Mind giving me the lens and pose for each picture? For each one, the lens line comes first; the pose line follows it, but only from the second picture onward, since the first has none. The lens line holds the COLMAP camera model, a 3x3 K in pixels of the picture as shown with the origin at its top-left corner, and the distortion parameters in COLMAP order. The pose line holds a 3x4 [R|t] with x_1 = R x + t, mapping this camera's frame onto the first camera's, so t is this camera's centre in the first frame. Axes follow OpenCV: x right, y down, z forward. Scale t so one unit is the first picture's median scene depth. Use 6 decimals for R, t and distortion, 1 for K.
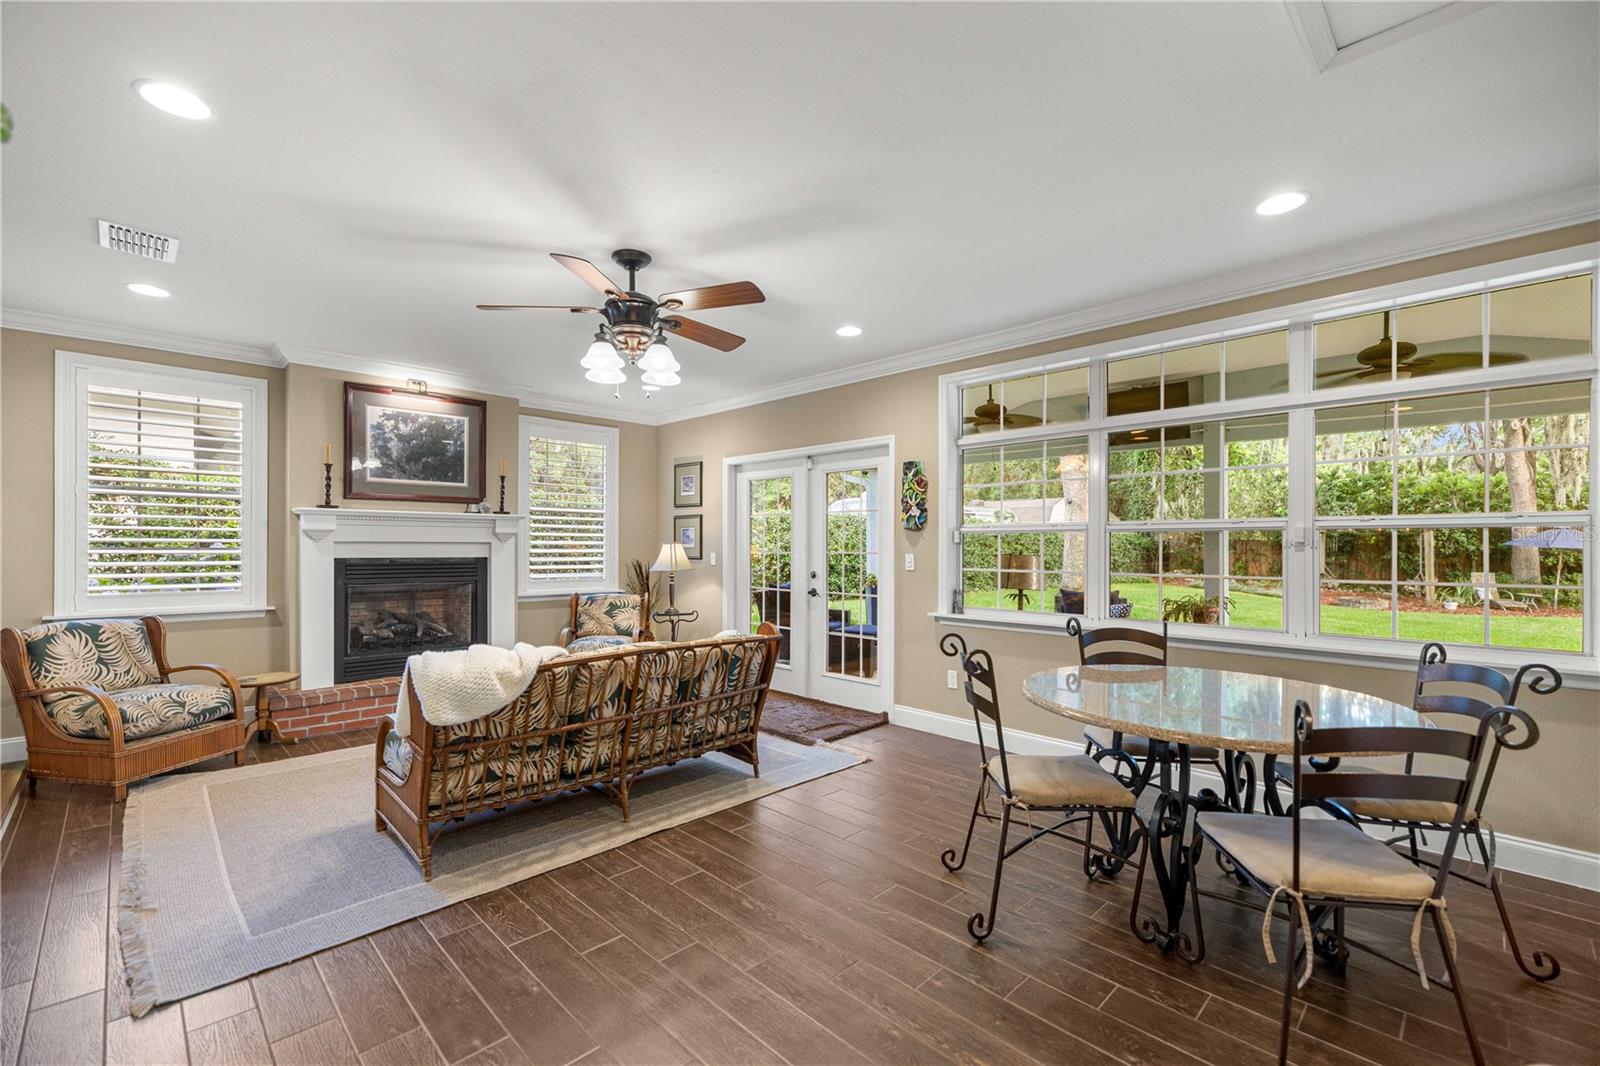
lens RADIAL K [[675.1, 0, 770.7], [0, 675.1, 539.1], [0, 0, 1]] dist [0.002431, -0.000420]
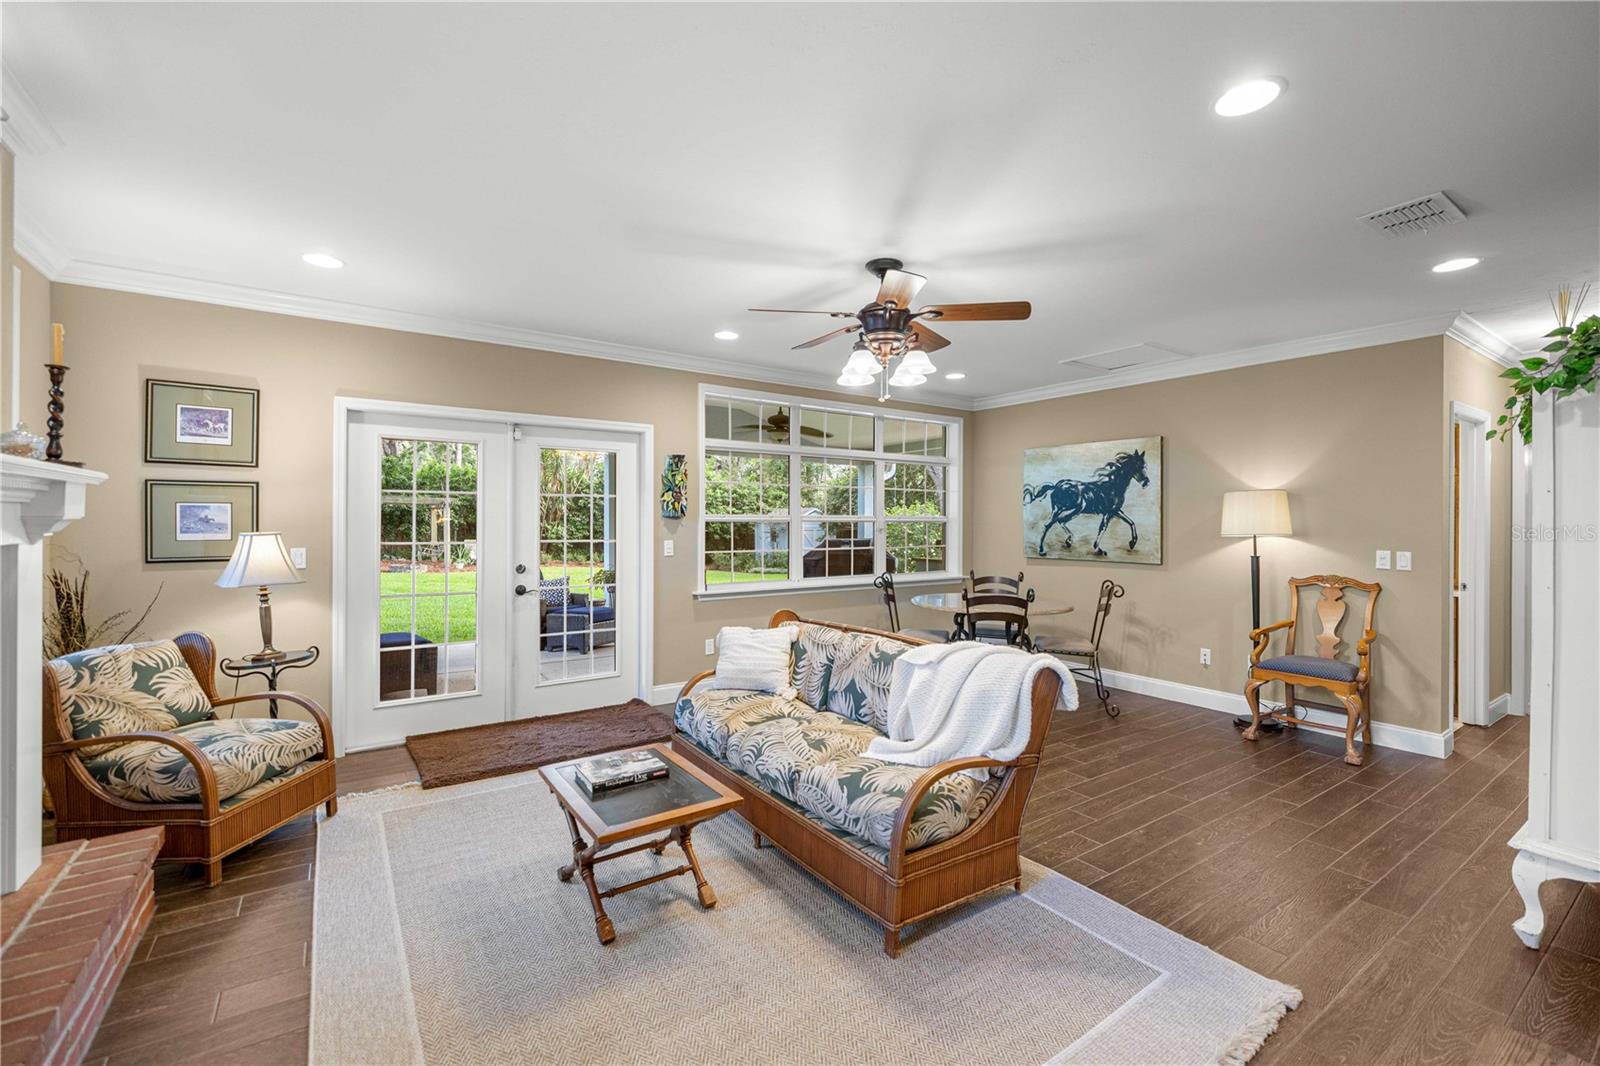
lens RADIAL K [[675.1, 0, 799.6], [0, 675.1, 518.5], [0, 0, 1]] dist [0.002431, -0.000420]
pose [[0.171090, 0.000404, 0.985255, -0.697363], [-0.014247, 0.999896, 0.002064, -0.015339], [-0.985152, -0.014390, 0.171078, 0.527280]]
